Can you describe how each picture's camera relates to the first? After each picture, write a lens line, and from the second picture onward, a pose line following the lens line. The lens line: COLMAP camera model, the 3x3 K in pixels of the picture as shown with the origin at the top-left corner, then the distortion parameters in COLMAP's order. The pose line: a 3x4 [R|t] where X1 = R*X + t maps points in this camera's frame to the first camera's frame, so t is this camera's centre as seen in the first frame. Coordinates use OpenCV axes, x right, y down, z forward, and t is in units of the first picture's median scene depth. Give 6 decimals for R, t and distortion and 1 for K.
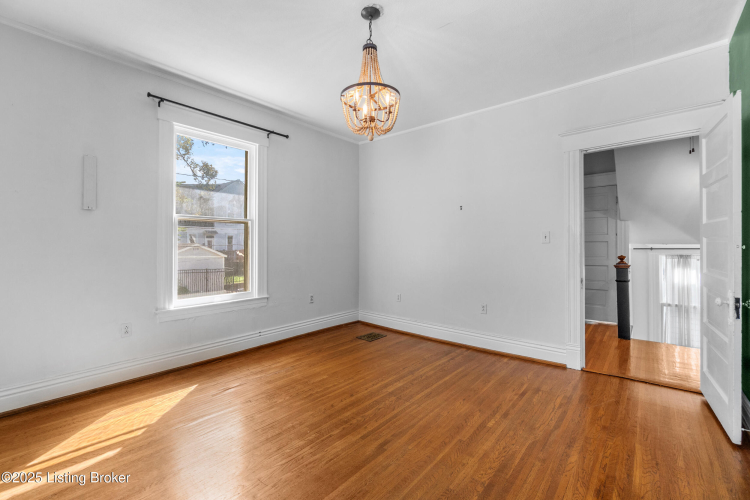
lens RADIAL K [[315.4, 0, 373.4], [0, 315.4, 246.1], [0, 0, 1]] dist [-0.002212, -0.000210]
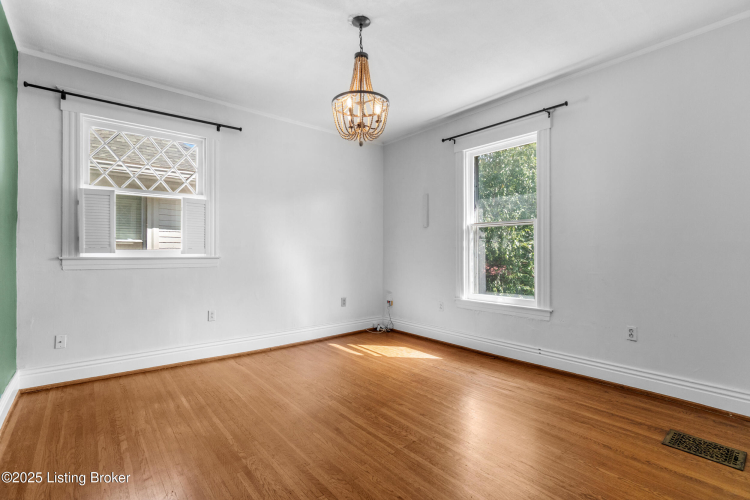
lens RADIAL K [[351.8, 0, 379.4], [0, 351.8, 252.6], [0, 0, 1]] dist [0.000262, -0.000525]
pose [[-0.150959, 0.003989, -0.988532, 0.872505], [-0.000635, 0.999991, 0.004132, 0.008545], [0.988540, 0.001252, -0.150955, 0.958335]]
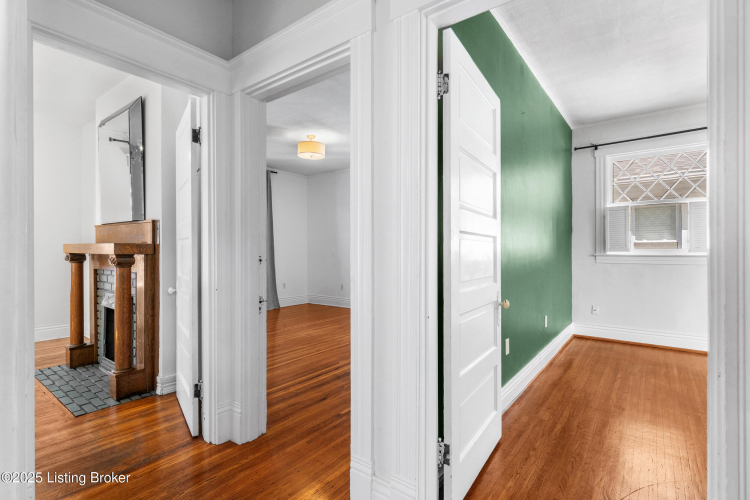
lens RADIAL K [[351.8, 0, 379.4], [0, 351.8, 252.6], [0, 0, 1]] dist [0.000262, -0.000525]
pose [[-0.996806, 0.005867, -0.079649, 1.075533], [0.005950, 0.999982, -0.000812, 0.013860], [0.079643, -0.001283, -0.996823, 1.365058]]
